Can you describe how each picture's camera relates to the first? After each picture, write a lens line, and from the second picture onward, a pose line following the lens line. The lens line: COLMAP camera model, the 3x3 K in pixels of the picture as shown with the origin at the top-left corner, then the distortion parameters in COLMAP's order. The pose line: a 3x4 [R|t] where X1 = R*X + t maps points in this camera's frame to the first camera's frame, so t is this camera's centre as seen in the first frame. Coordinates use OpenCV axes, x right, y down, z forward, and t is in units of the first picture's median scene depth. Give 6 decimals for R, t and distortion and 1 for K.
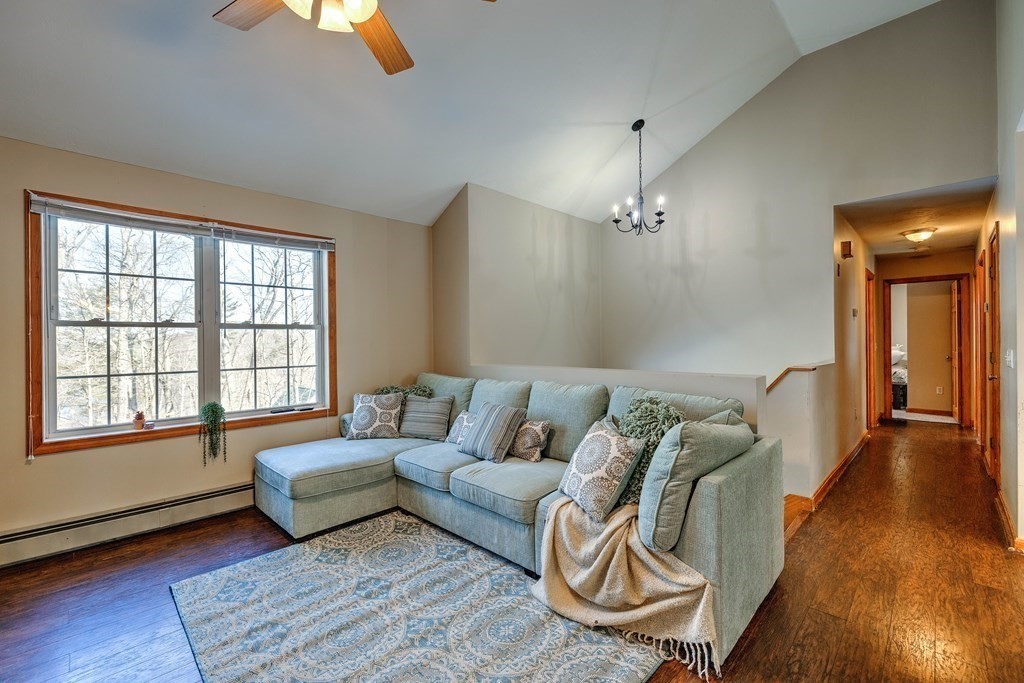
lens RADIAL K [[431.9, 0, 520.3], [0, 431.9, 341.4], [0, 0, 1]] dist [0.021003, 0.001805]
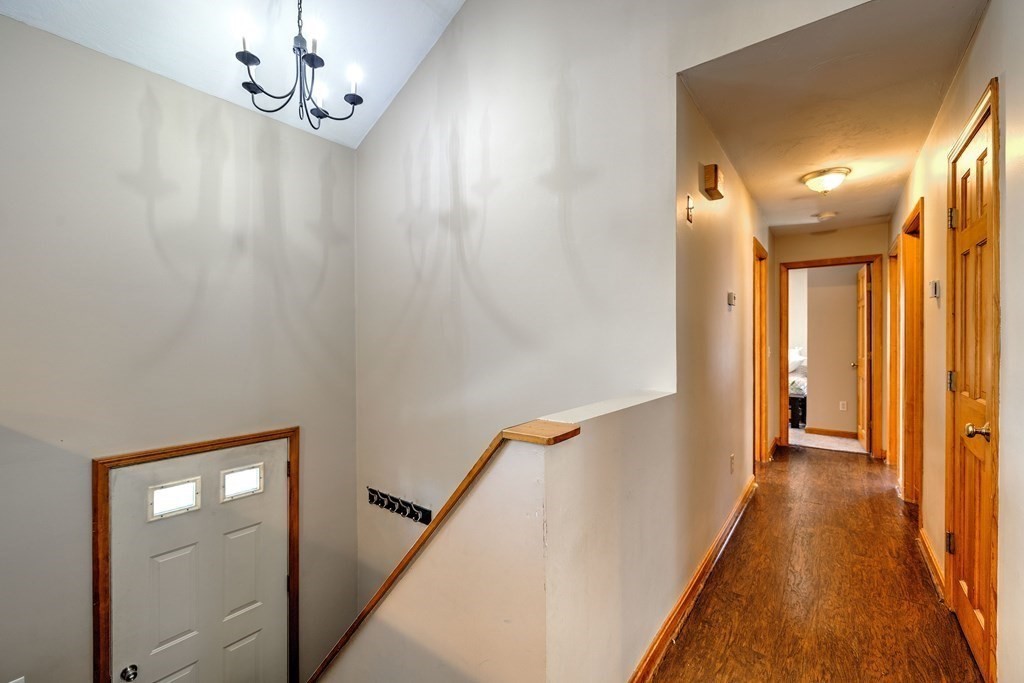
lens RADIAL K [[431.9, 0, 505.3], [0, 431.9, 337.1], [0, 0, 1]] dist [0.021003, 0.001805]
pose [[0.992215, 0.006521, 0.124367, 0.263953], [-0.007316, 0.999956, 0.005937, -0.012235], [-0.124323, -0.006801, 0.992218, 0.311492]]
